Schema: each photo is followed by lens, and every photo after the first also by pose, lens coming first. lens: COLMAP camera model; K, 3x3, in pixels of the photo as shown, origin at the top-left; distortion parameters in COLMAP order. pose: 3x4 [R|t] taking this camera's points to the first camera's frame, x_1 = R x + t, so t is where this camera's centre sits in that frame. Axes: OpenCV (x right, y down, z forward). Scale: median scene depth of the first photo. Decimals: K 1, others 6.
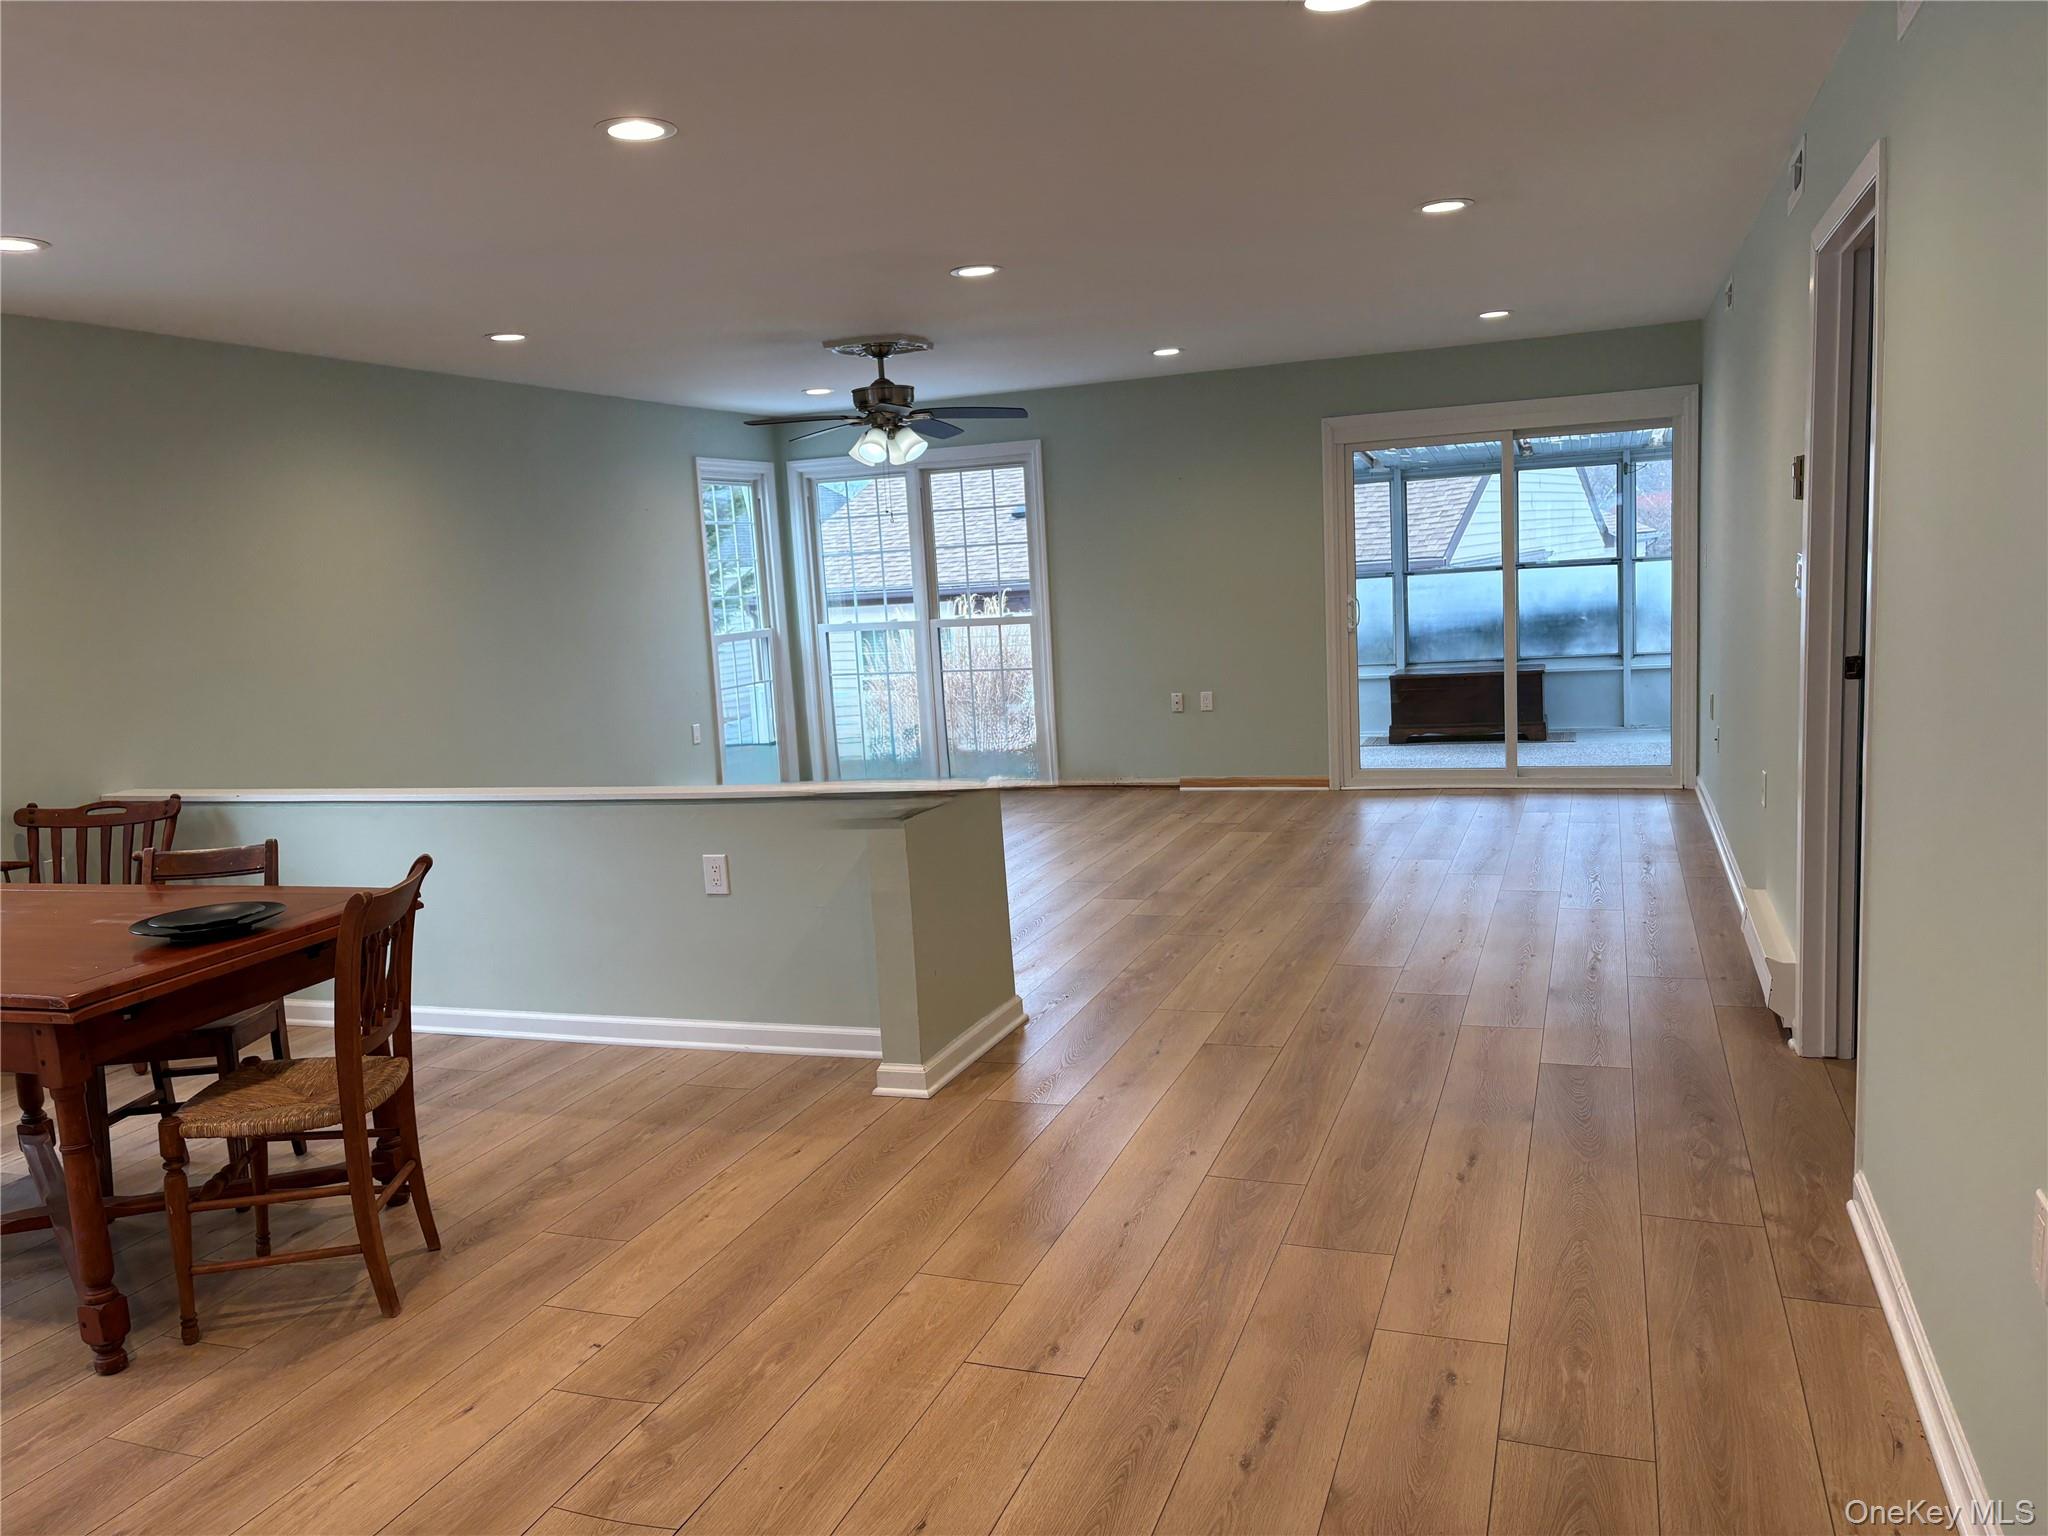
lens RADIAL K [[1547.0, 0, 1005.0], [0, 1547.0, 765.3], [0, 0, 1]] dist [0.041922, -0.045444]
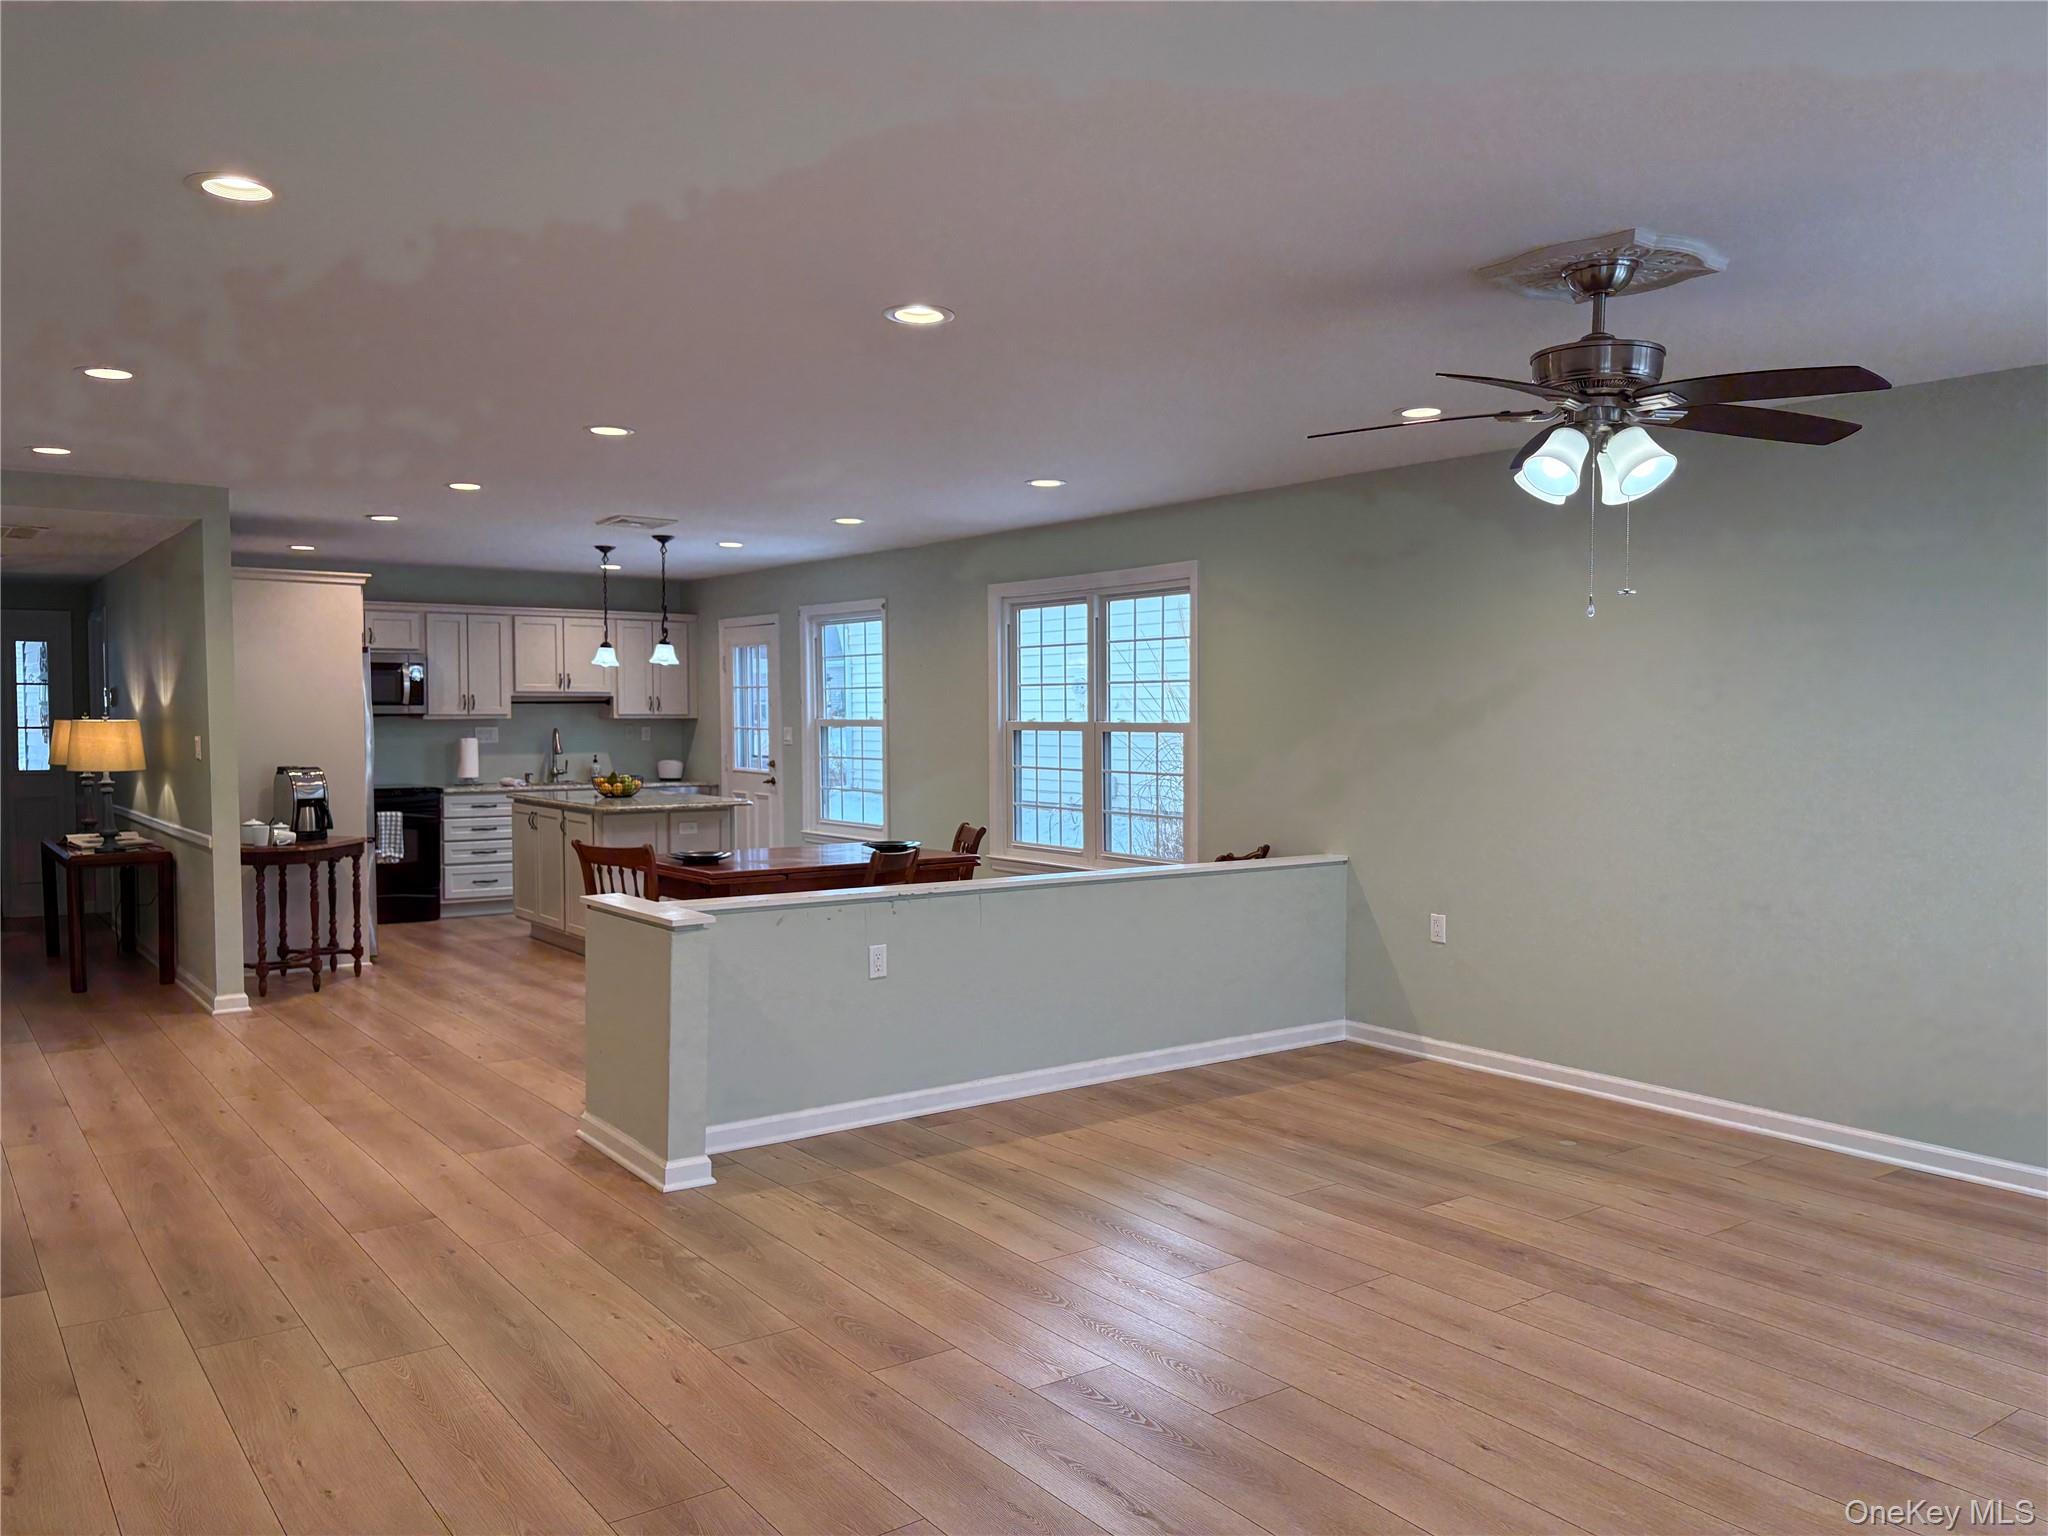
lens RADIAL K [[1547.0, 0, 1014.1], [0, 1547.0, 765.4], [0, 0, 1]] dist [0.041922, -0.045444]
pose [[-0.543221, 0.085331, -0.835243, 0.653304], [-0.083833, 0.984338, 0.155086, -0.250339], [0.835394, 0.154266, -0.527559, 1.612579]]
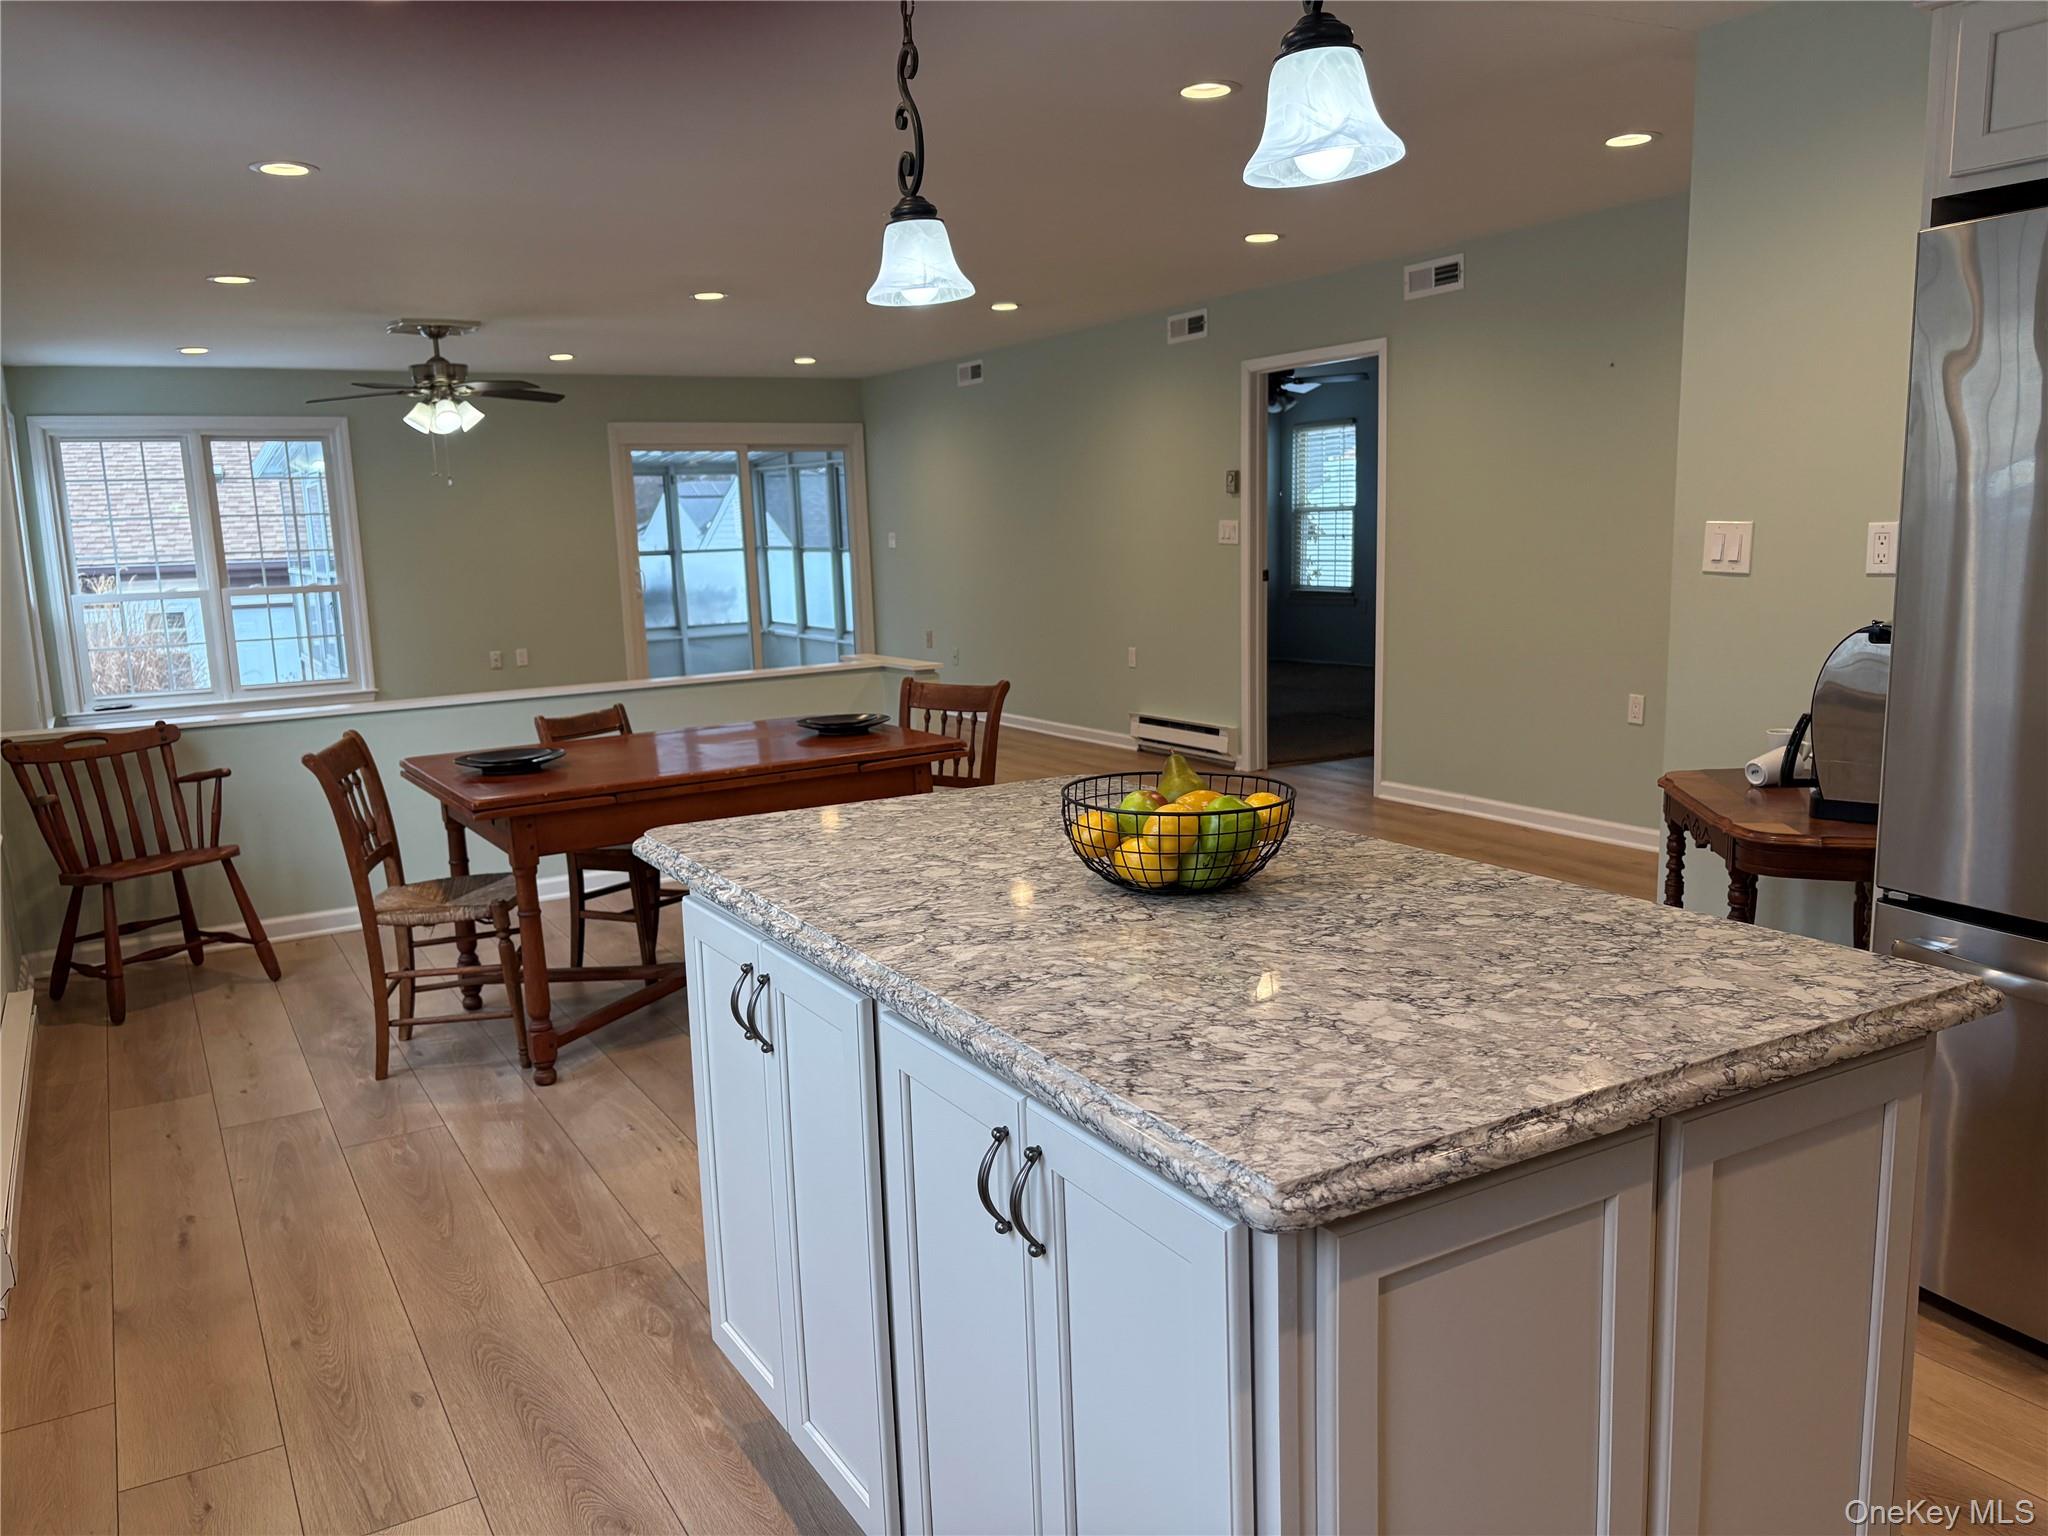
lens RADIAL K [[1547.0, 0, 1018.4], [0, 1547.0, 761.1], [0, 0, 1]] dist [0.041922, -0.045444]
pose [[0.636389, -0.083510, 0.766835, -0.982504], [0.097638, 0.994847, 0.027313, 0.072041], [-0.765164, 0.057491, 0.641263, -0.031882]]
